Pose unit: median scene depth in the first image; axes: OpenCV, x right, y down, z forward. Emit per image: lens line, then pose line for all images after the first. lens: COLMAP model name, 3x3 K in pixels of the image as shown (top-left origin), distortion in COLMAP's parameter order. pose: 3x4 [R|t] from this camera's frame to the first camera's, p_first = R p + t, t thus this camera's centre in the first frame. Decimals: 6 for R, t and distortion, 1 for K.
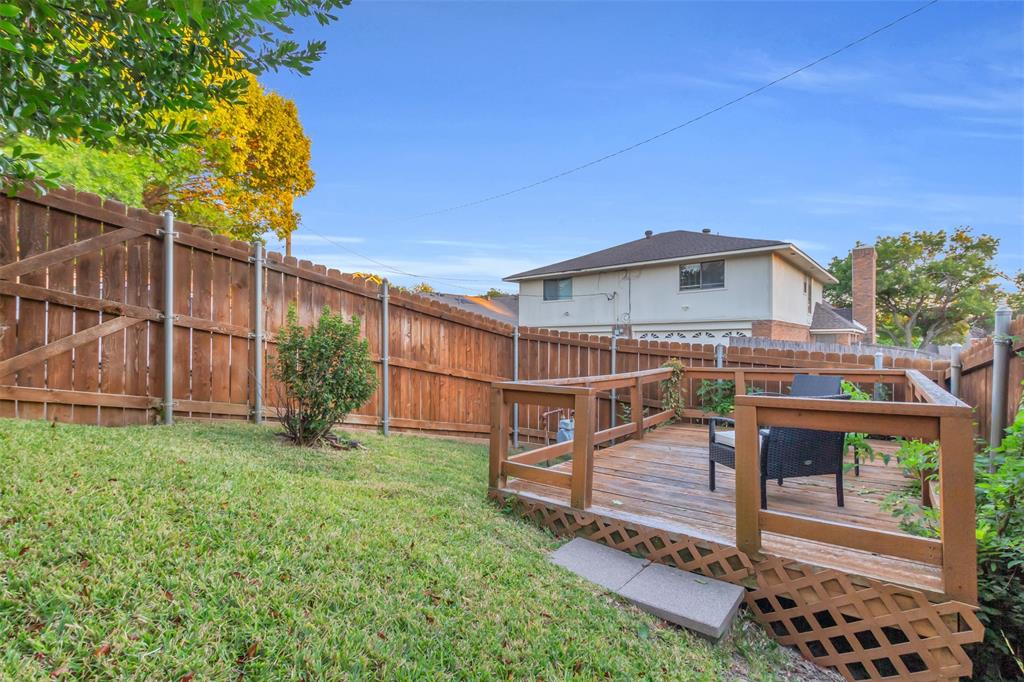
lens RADIAL K [[483.1, 0, 507.3], [0, 483.1, 343.9], [0, 0, 1]] dist [0.003804, 0.000267]
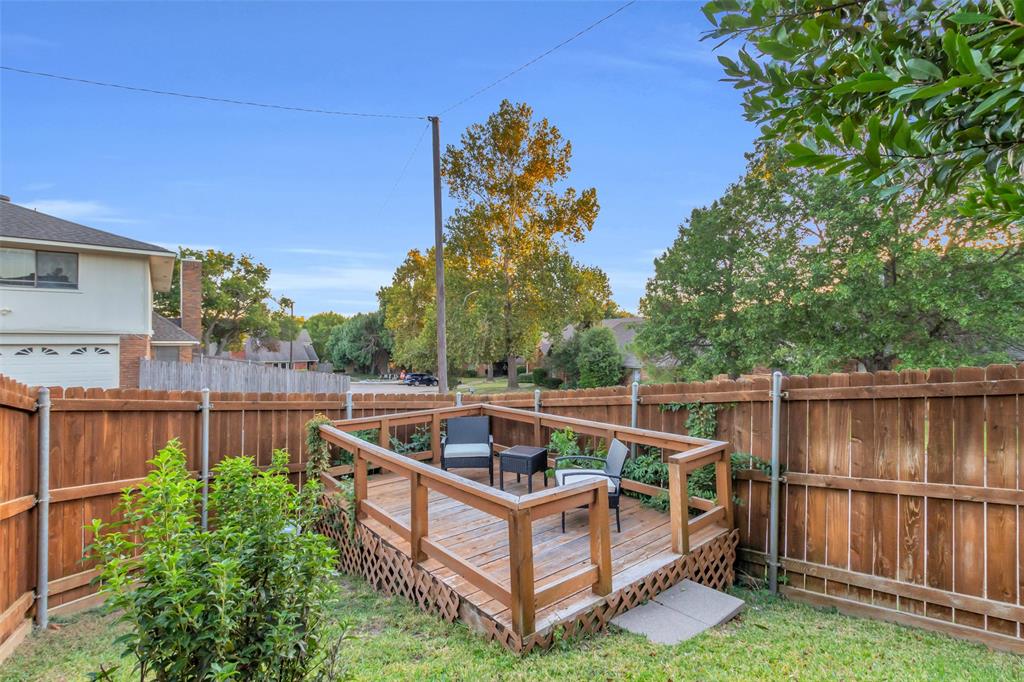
lens RADIAL K [[483.1, 0, 507.2], [0, 483.1, 341.6], [0, 0, 1]] dist [0.003804, 0.000267]
pose [[0.179813, -0.002066, 0.983699, -0.137410], [-0.005251, 0.999982, 0.003060, -0.031420], [-0.983687, -0.005716, 0.179799, 0.152435]]
